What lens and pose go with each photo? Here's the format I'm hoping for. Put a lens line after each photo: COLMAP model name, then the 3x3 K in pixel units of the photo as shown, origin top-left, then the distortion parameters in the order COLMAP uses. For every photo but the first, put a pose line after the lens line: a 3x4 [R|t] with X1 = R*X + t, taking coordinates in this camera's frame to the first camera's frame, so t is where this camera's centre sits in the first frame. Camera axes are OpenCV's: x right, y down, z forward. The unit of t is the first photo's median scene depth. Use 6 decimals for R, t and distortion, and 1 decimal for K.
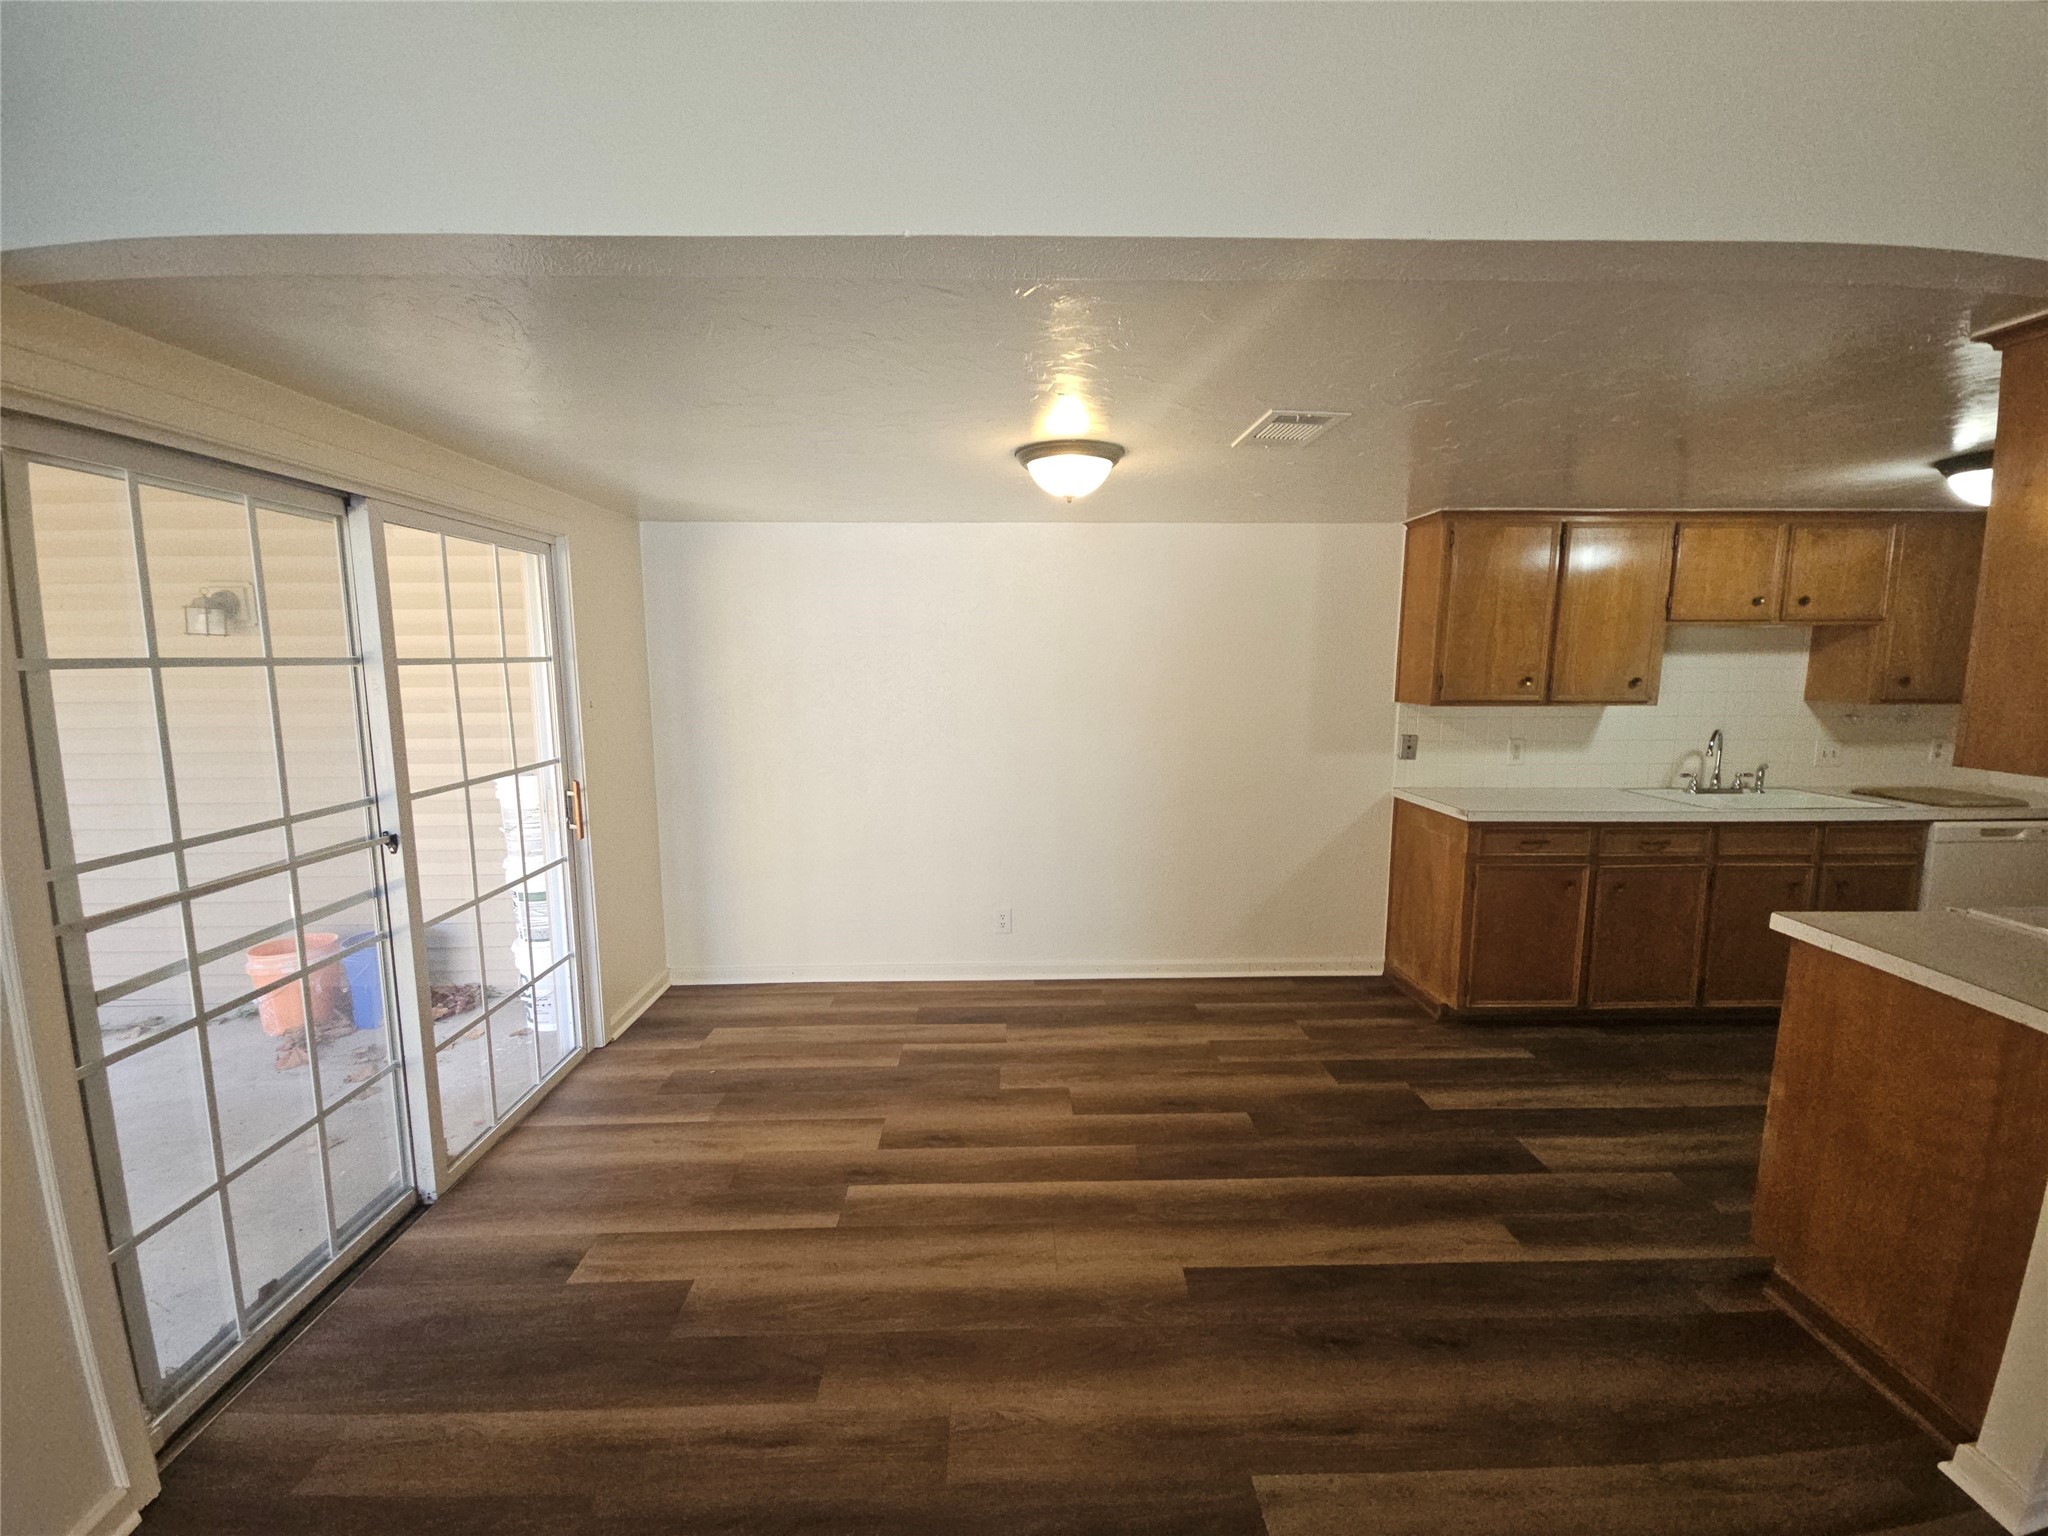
lens RADIAL K [[836.2, 0, 1020.7], [0, 836.2, 767.0], [0, 0, 1]] dist [0.008206, -0.005102]
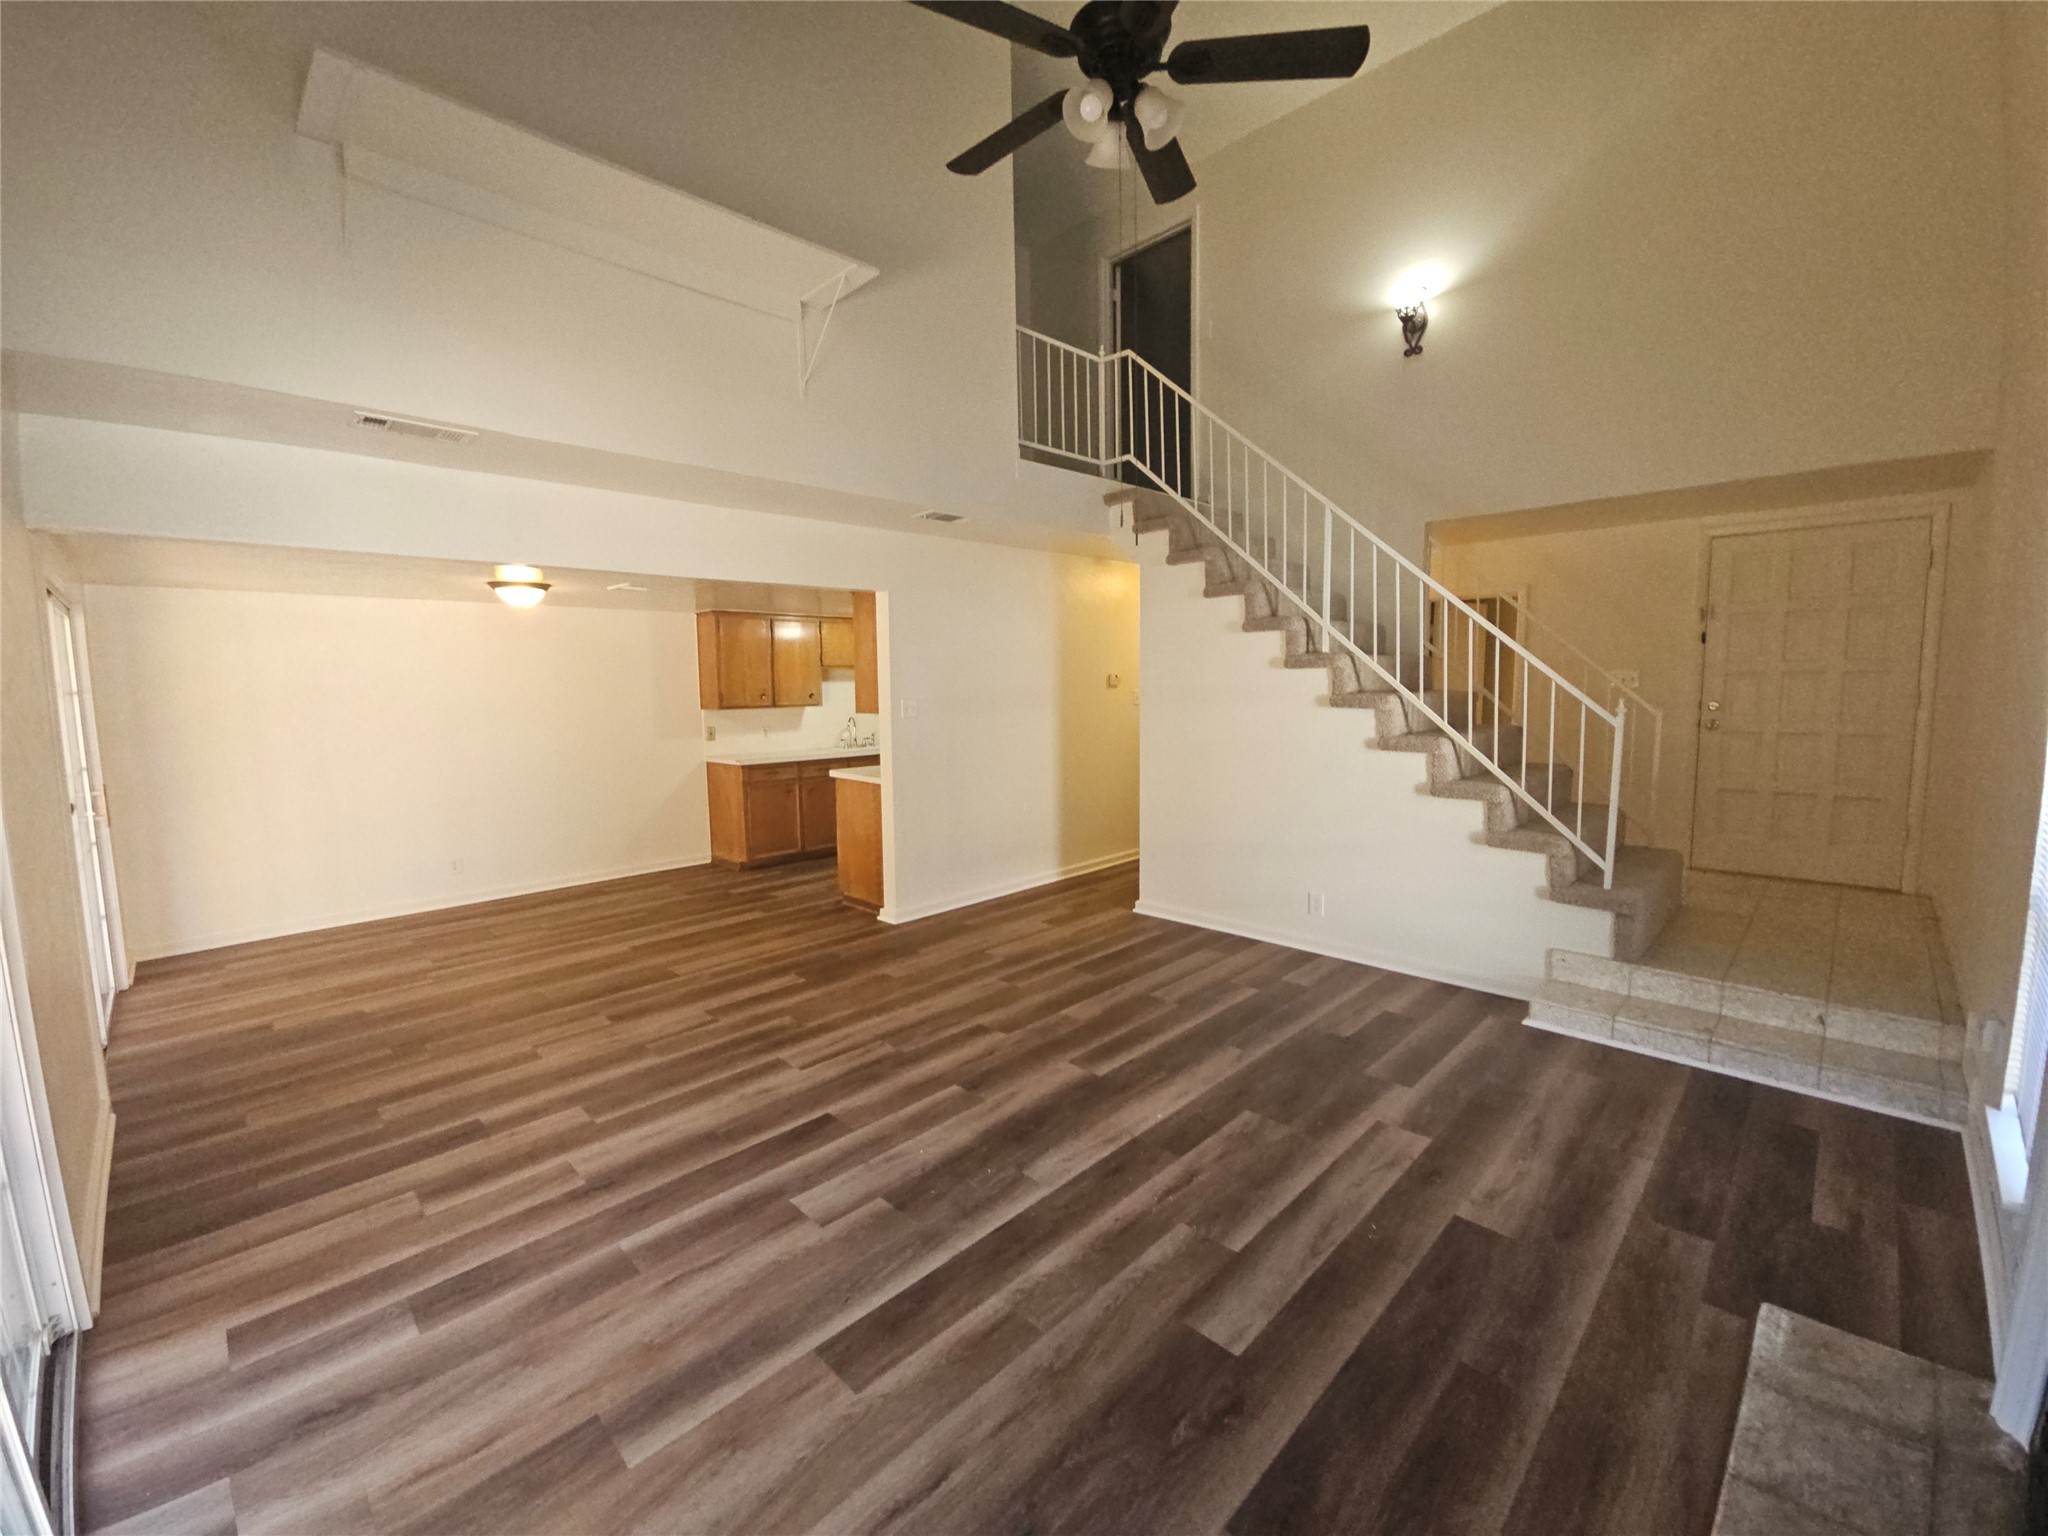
lens RADIAL K [[836.2, 0, 1020.7], [0, 836.2, 767.0], [0, 0, 1]] dist [0.008206, -0.005102]
pose [[0.721477, -0.079570, 0.687852, -0.361648], [0.104985, 0.994462, 0.004921, 0.128326], [-0.684434, 0.068664, 0.725835, -0.911888]]
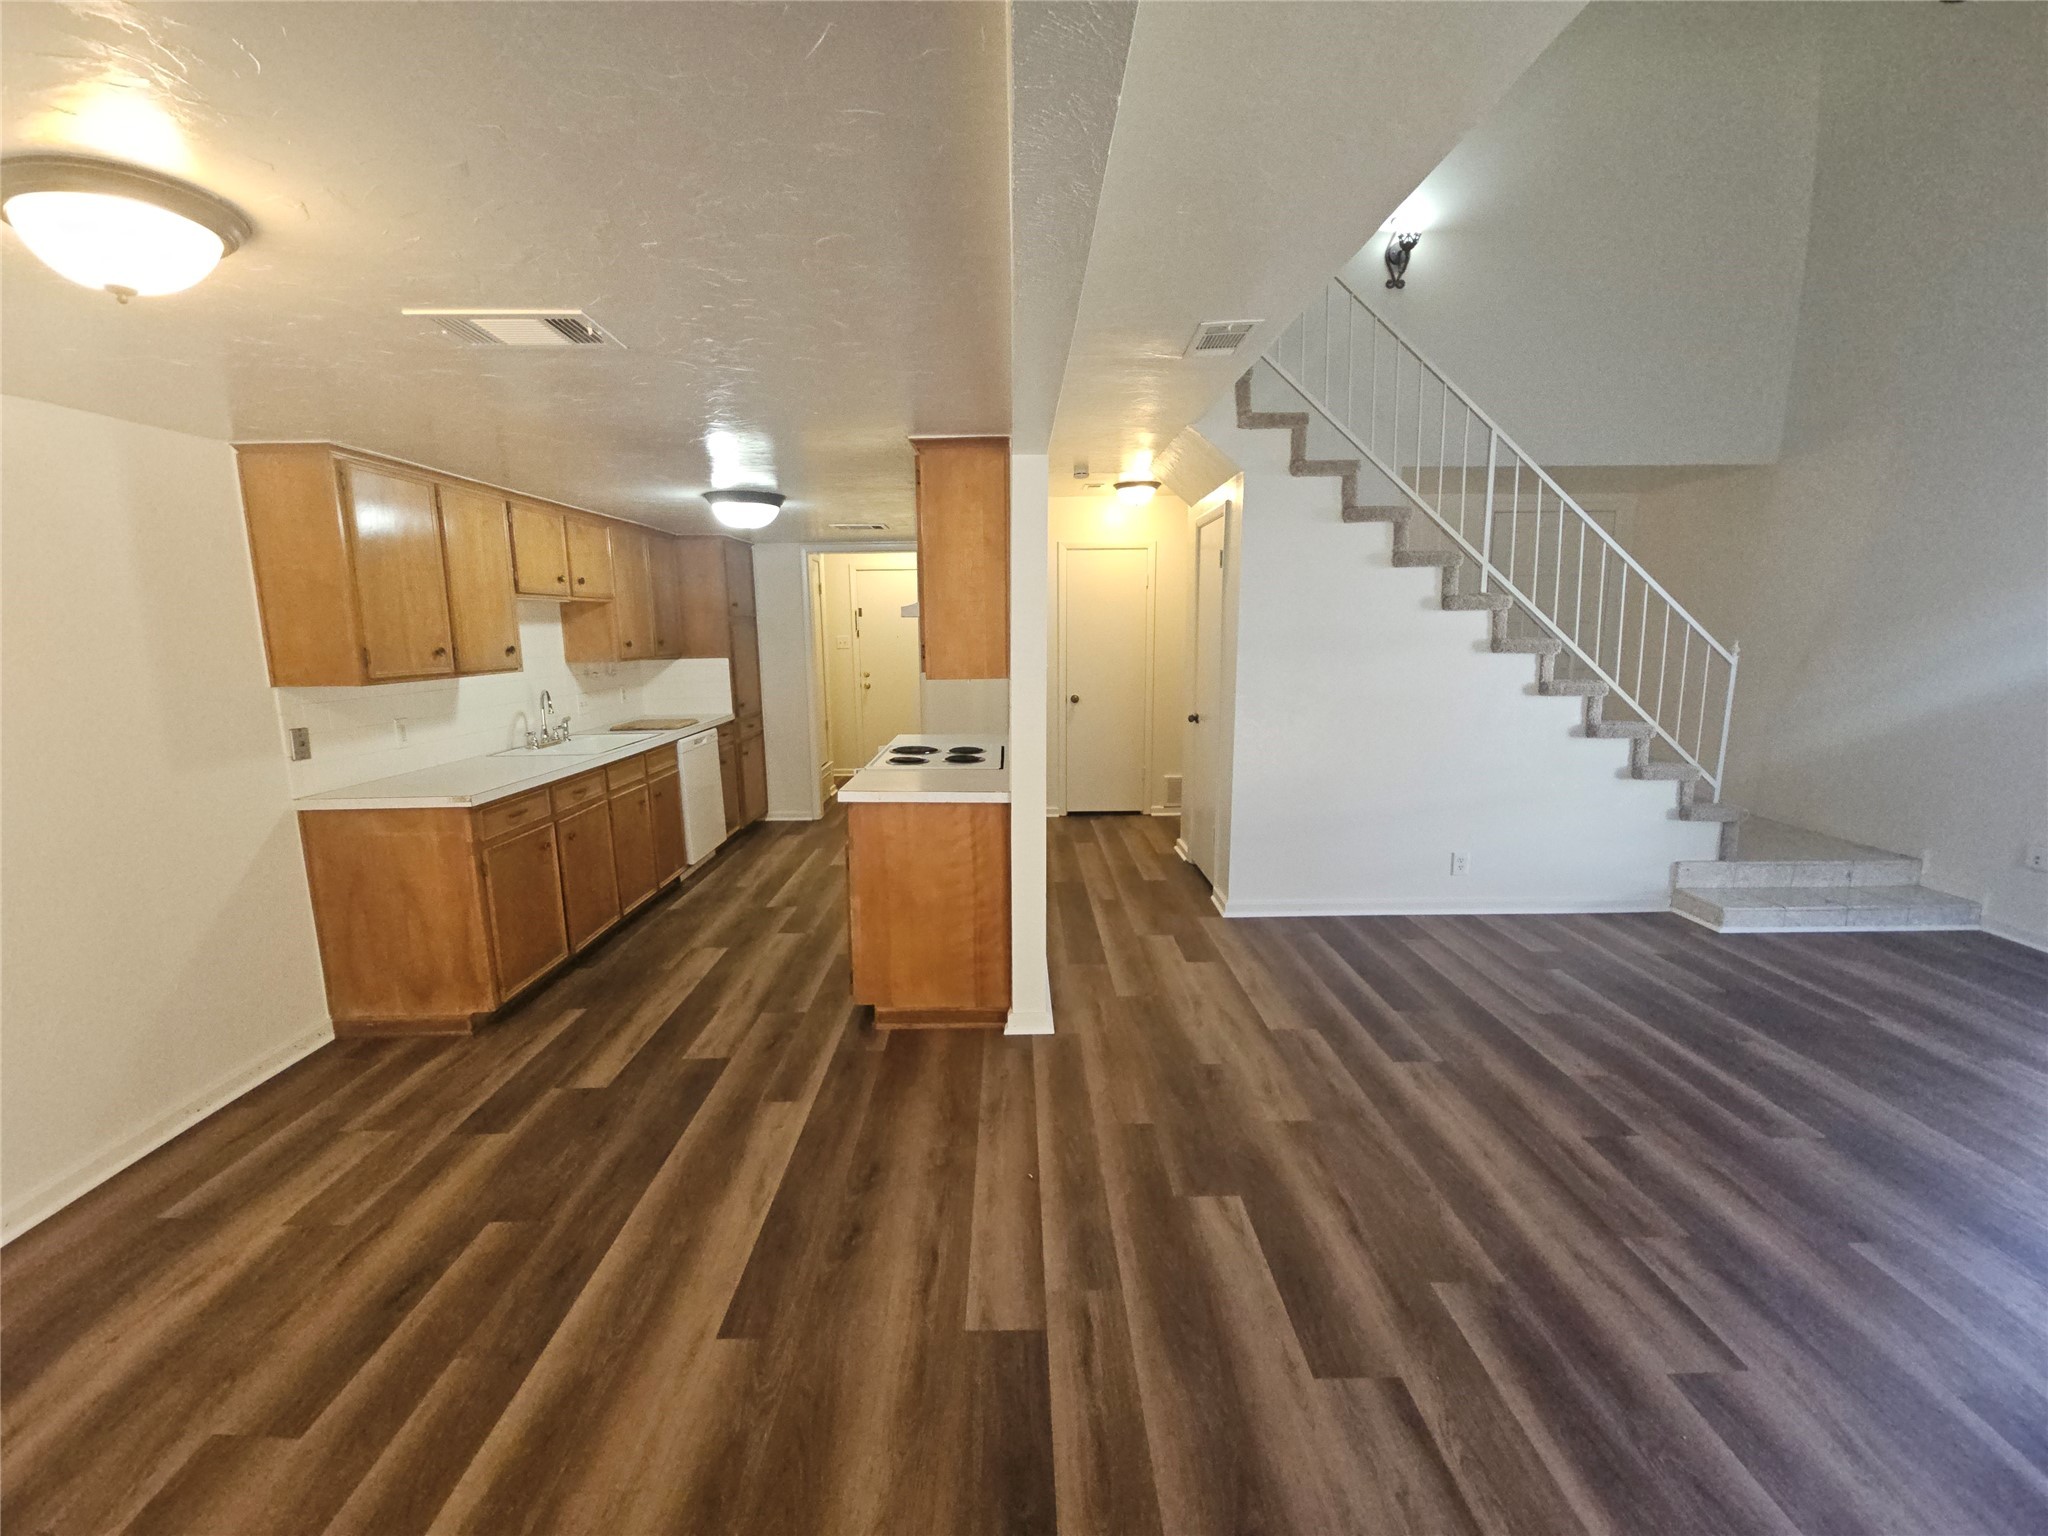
lens RADIAL K [[836.2, 0, 1020.7], [0, 836.2, 767.0], [0, 0, 1]] dist [0.008206, -0.005102]
pose [[0.011874, -0.164394, 0.986323, -0.344606], [0.141284, 0.976773, 0.161102, -0.039222], [-0.989898, 0.137439, 0.034825, 0.367764]]
